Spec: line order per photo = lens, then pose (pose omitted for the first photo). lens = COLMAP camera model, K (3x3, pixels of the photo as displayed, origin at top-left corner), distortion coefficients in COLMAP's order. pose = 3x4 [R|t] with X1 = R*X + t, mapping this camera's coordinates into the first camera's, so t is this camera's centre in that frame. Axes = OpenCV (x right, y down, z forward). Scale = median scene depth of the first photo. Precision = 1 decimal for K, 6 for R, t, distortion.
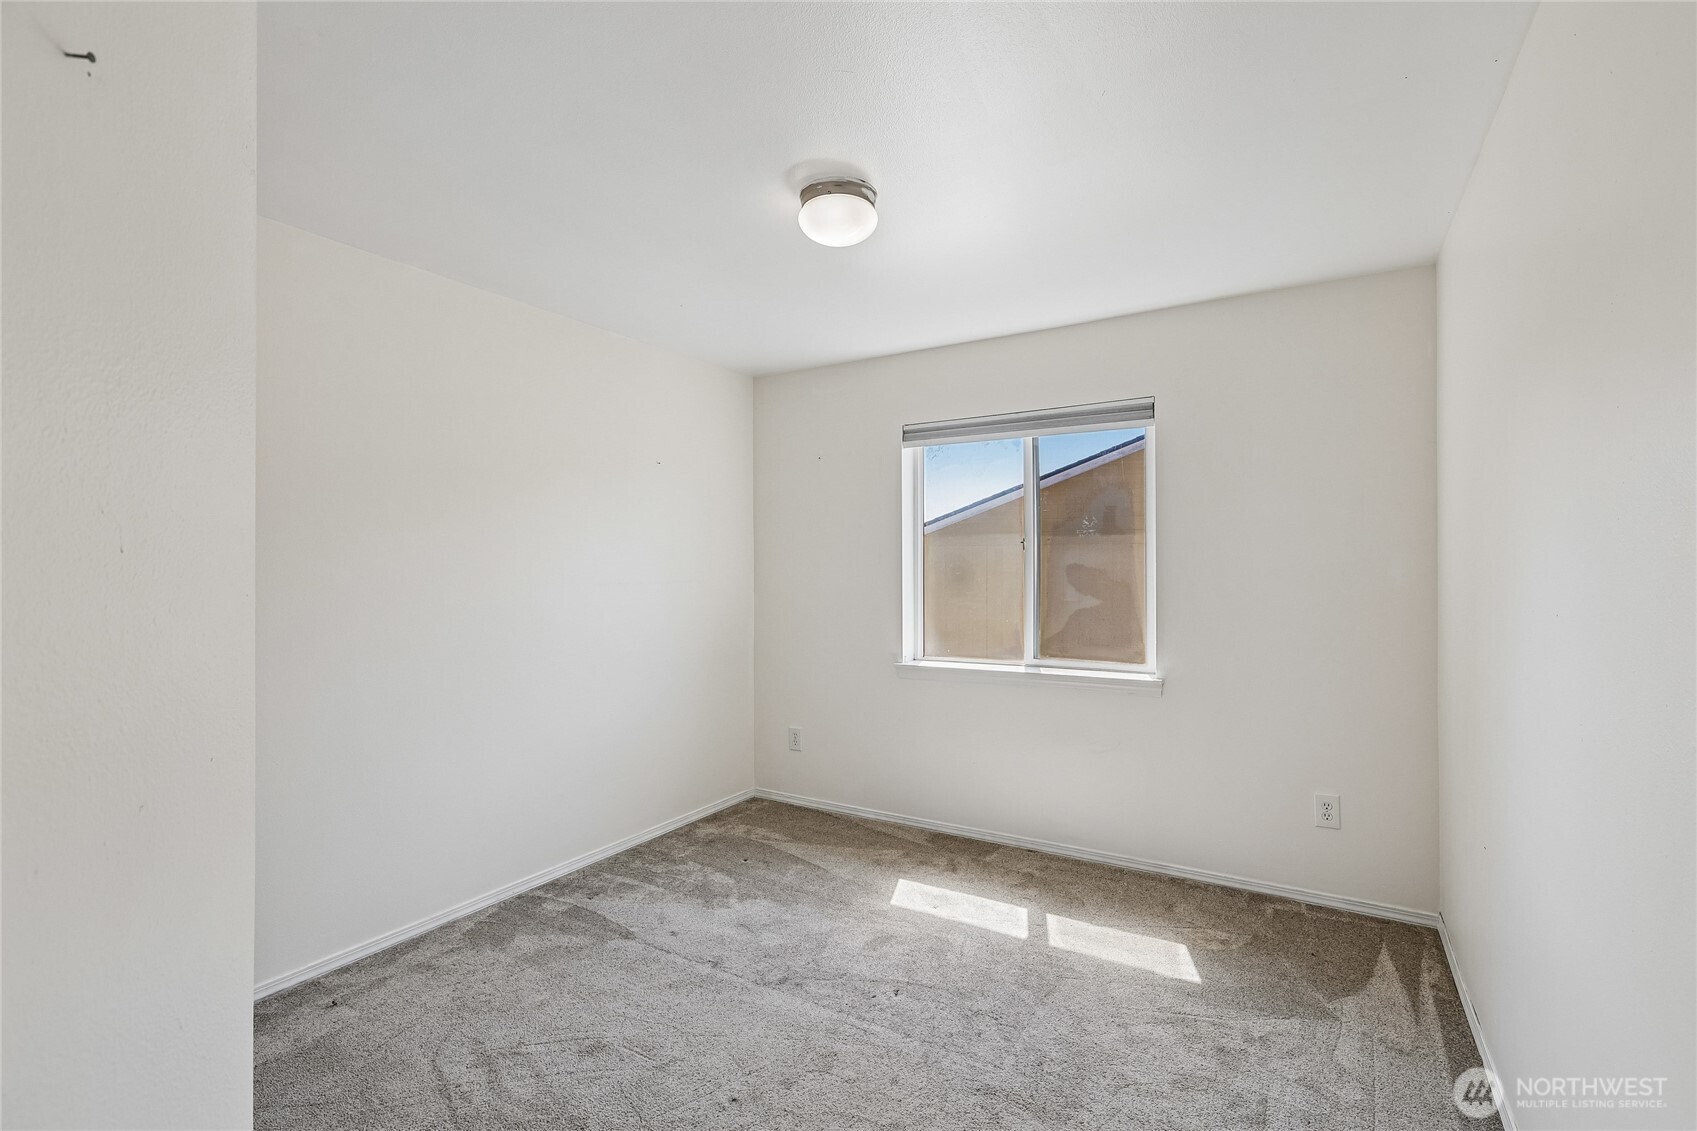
lens RADIAL K [[748.9, 0, 848.1], [0, 748.9, 565.4], [0, 0, 1]] dist [-0.002370, 0.000087]
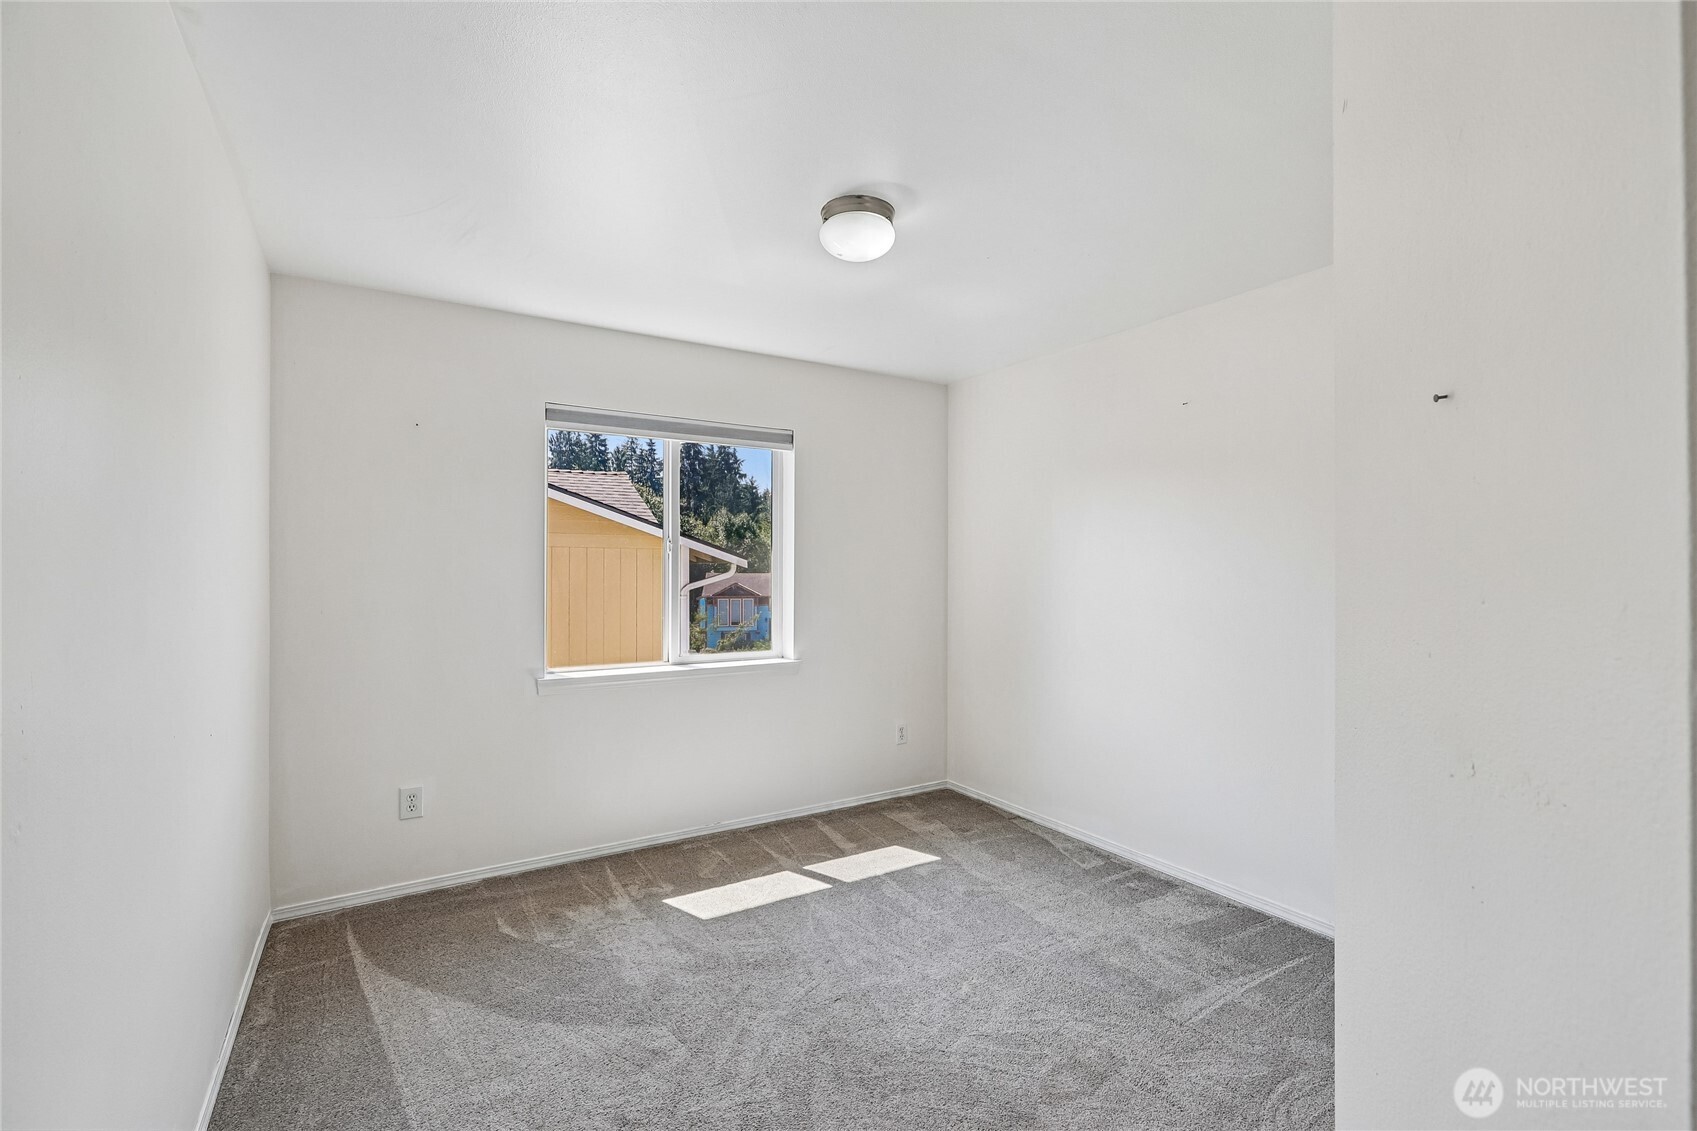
lens RADIAL K [[748.9, 0, 846.7], [0, 748.9, 572.3], [0, 0, 1]] dist [-0.002370, 0.000087]
pose [[0.452415, 0.002135, 0.891805, -0.636711], [-0.012599, 0.999913, 0.003998, 0.002185], [-0.891719, -0.013045, 0.452402, 0.366355]]
